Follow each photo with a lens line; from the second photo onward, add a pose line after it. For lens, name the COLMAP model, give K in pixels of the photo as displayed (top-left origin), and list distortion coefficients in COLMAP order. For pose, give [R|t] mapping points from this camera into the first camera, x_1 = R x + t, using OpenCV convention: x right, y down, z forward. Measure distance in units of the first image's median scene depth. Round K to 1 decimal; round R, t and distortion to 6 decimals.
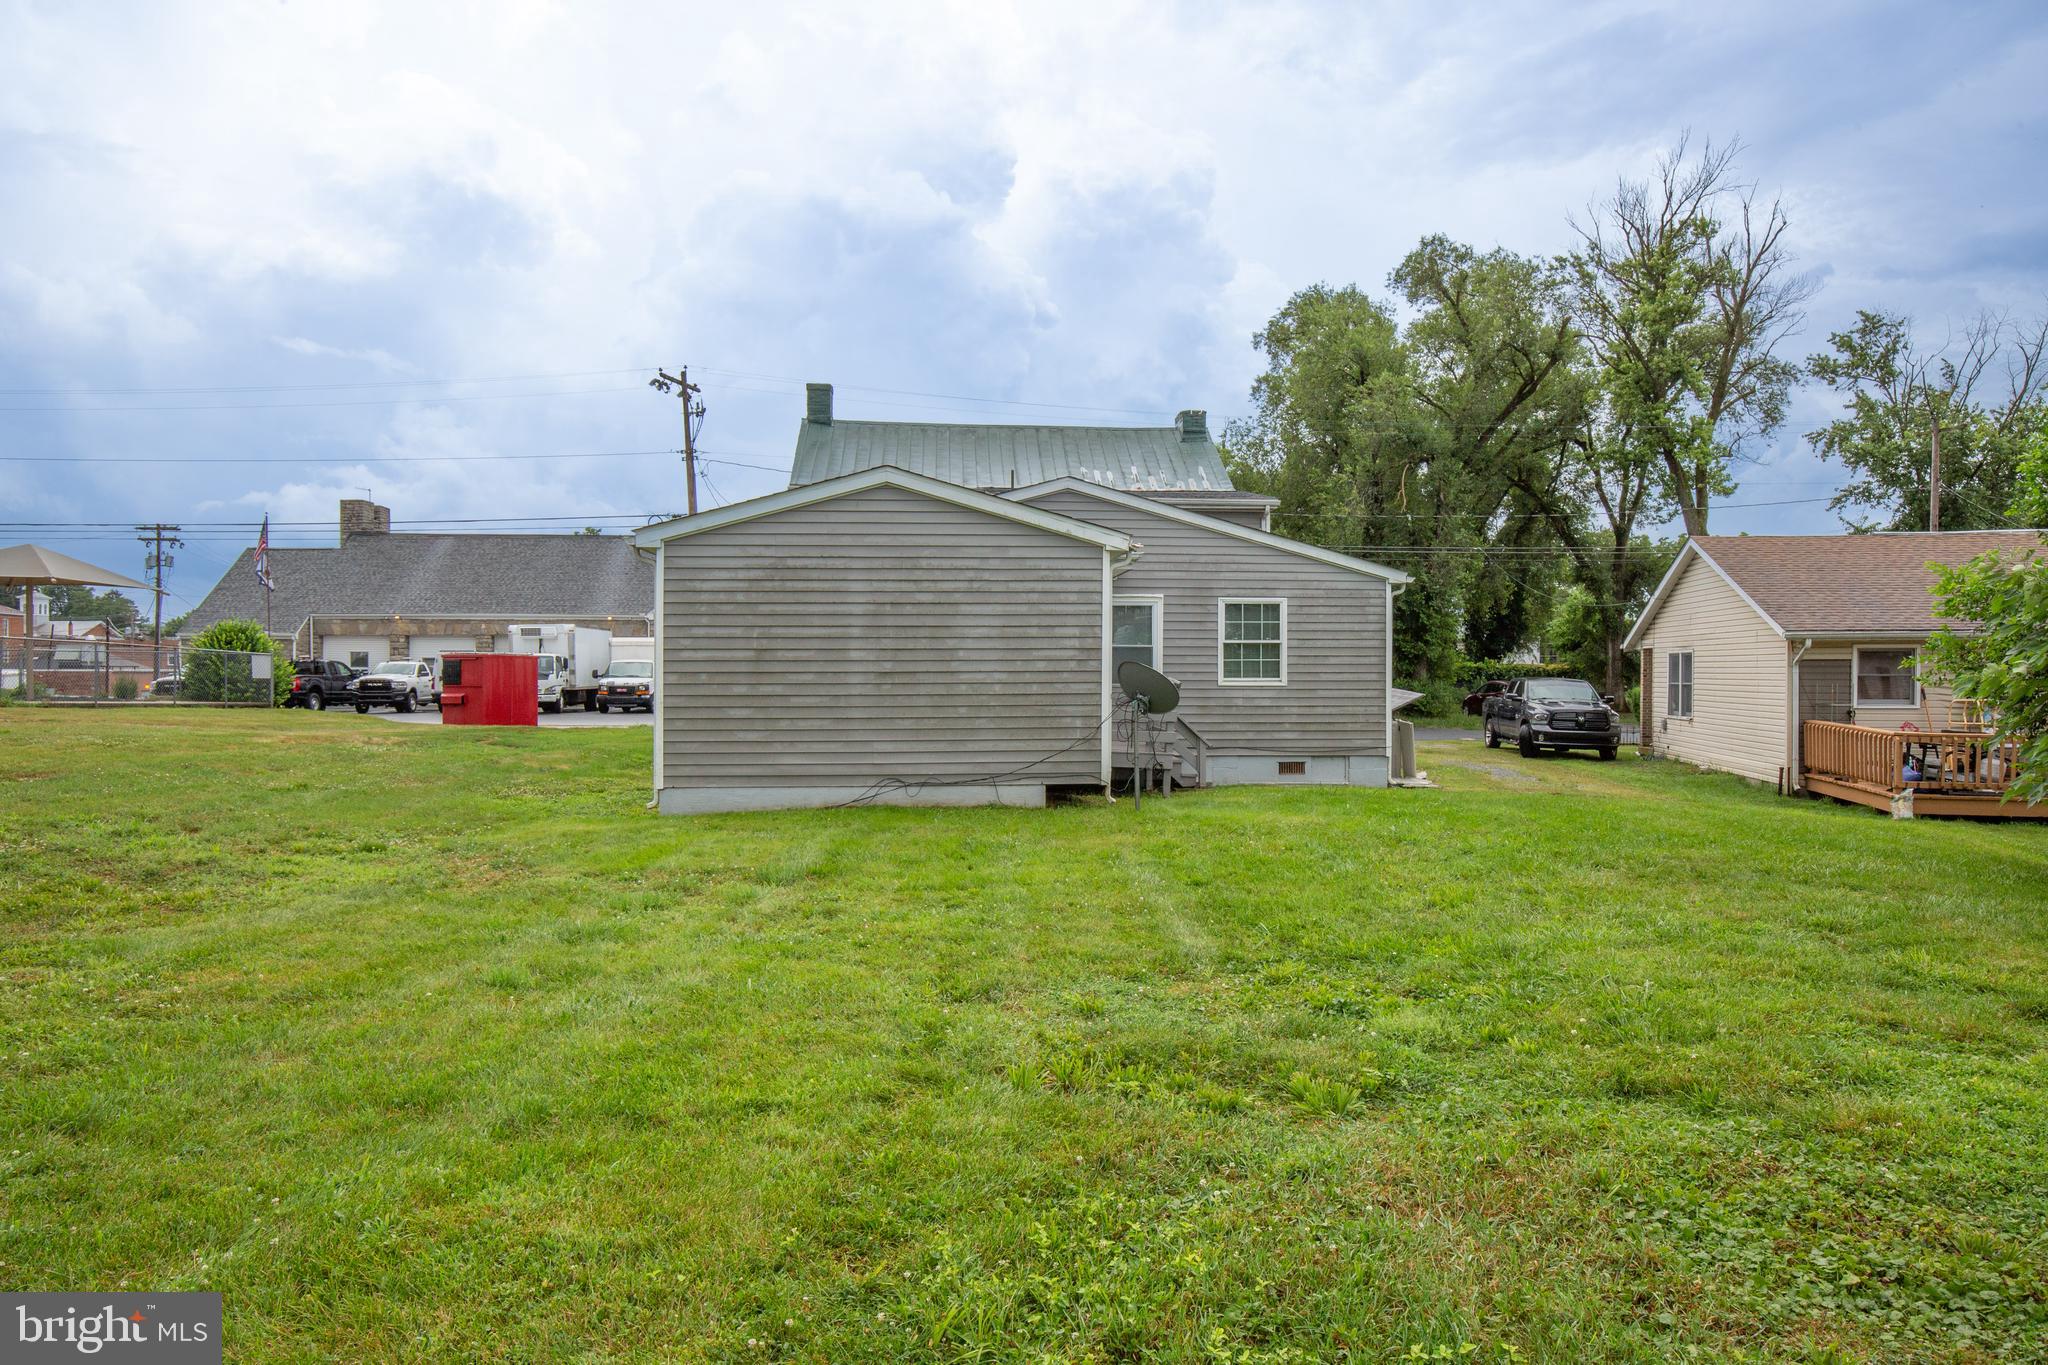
lens RADIAL K [[1262.5, 0, 1023.5], [0, 1262.5, 679.4], [0, 0, 1]] dist [-0.001596, 0.001170]
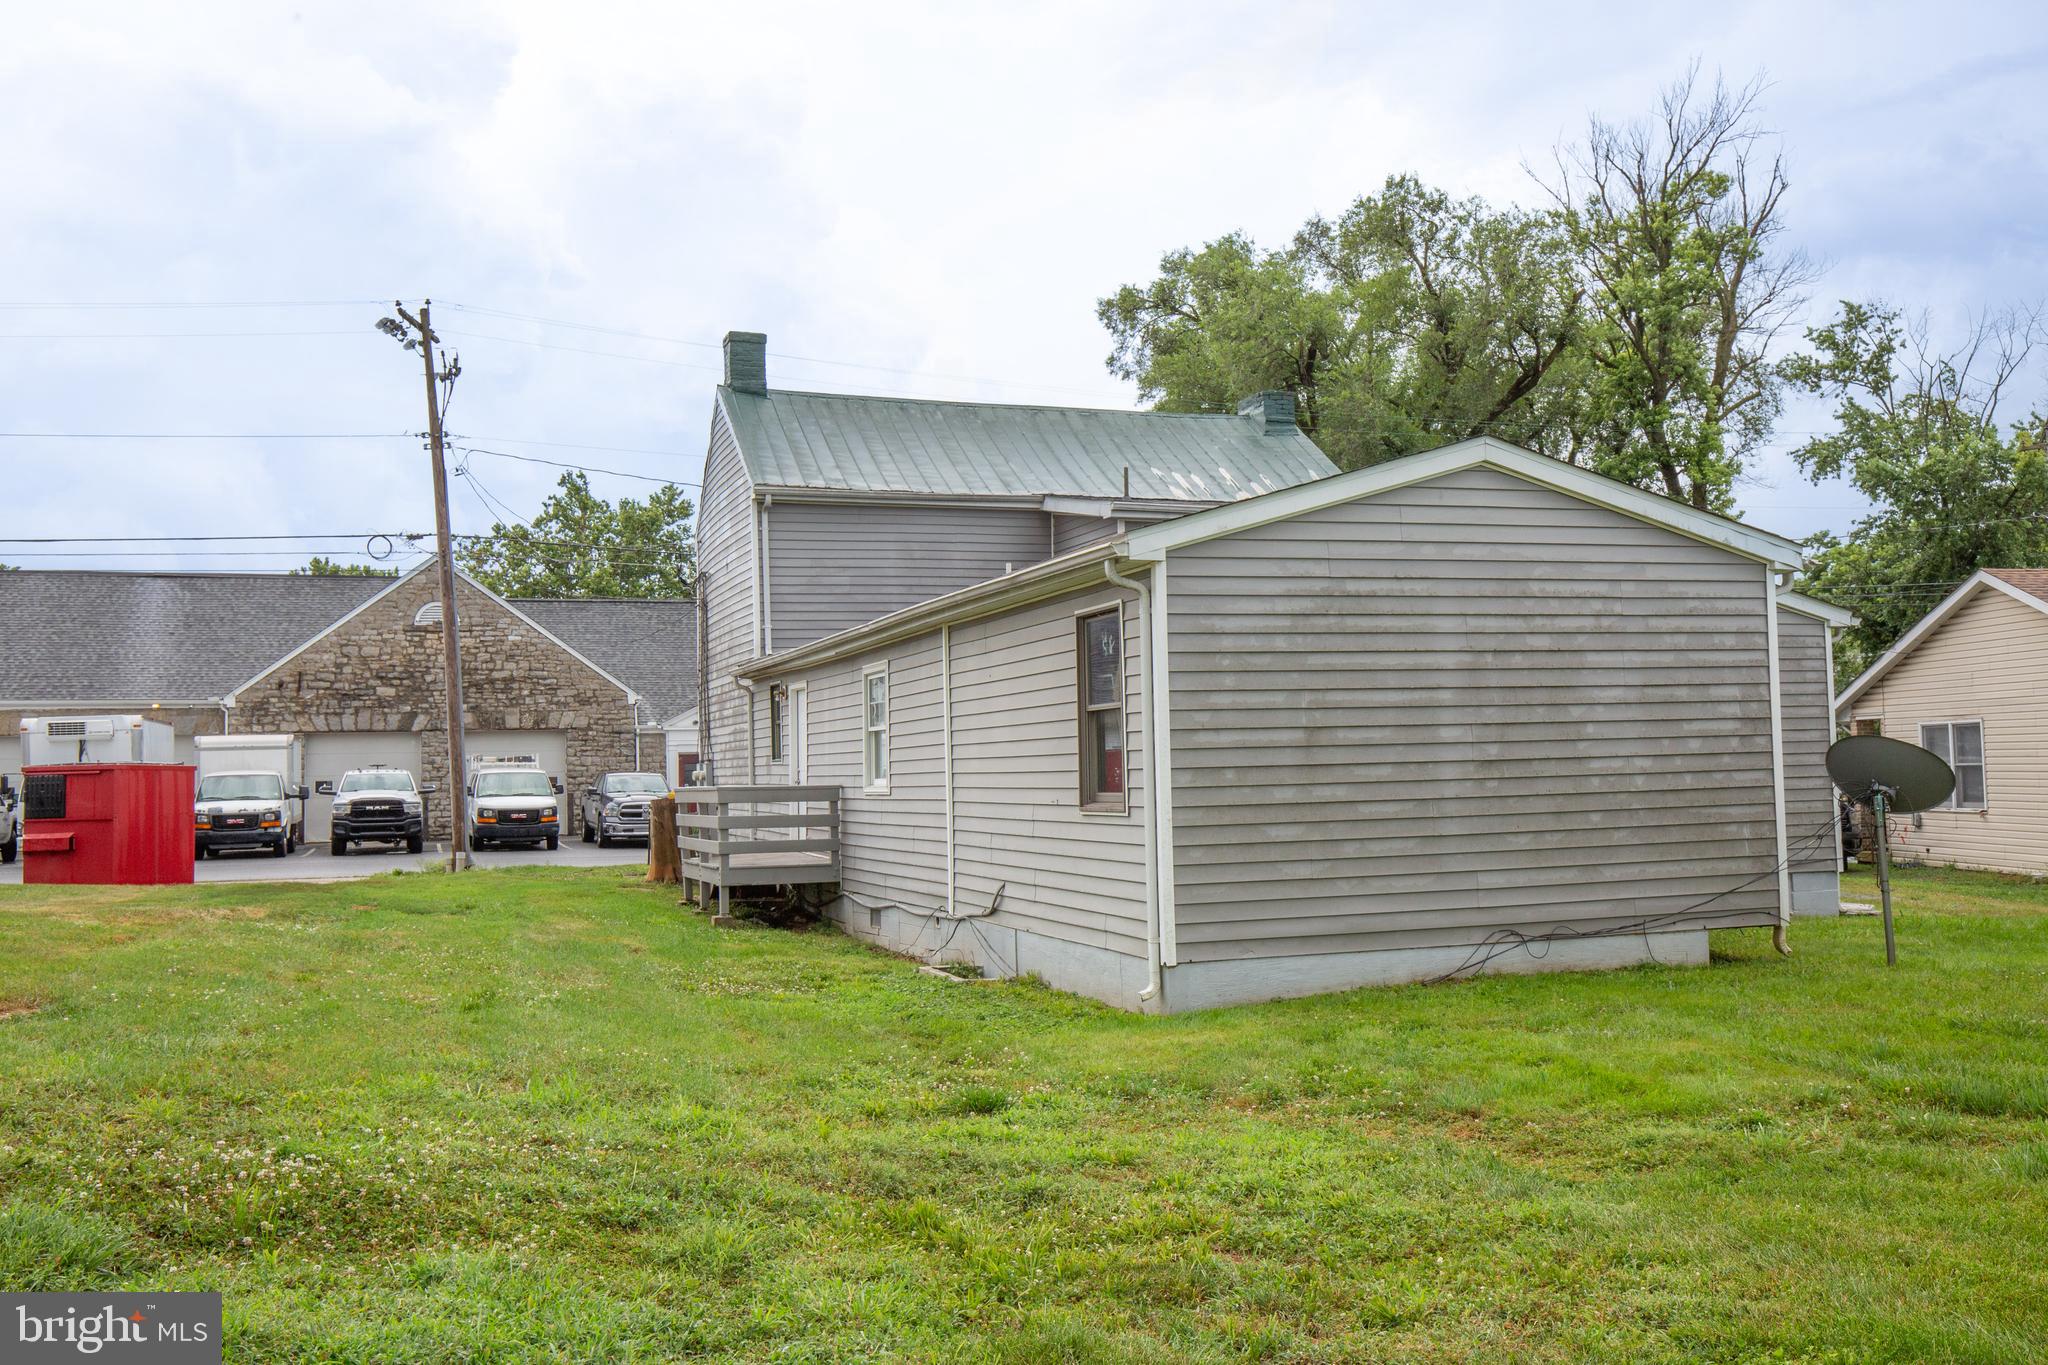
lens RADIAL K [[1774.7, 0, 1023.0], [0, 1774.7, 687.9], [0, 0, 1]] dist [0.036377, 0.003424]
pose [[0.967135, -0.012335, 0.253965, -0.552524], [0.026456, 0.998283, -0.052264, -0.001659], [-0.252884, 0.057265, 0.965800, 0.198384]]
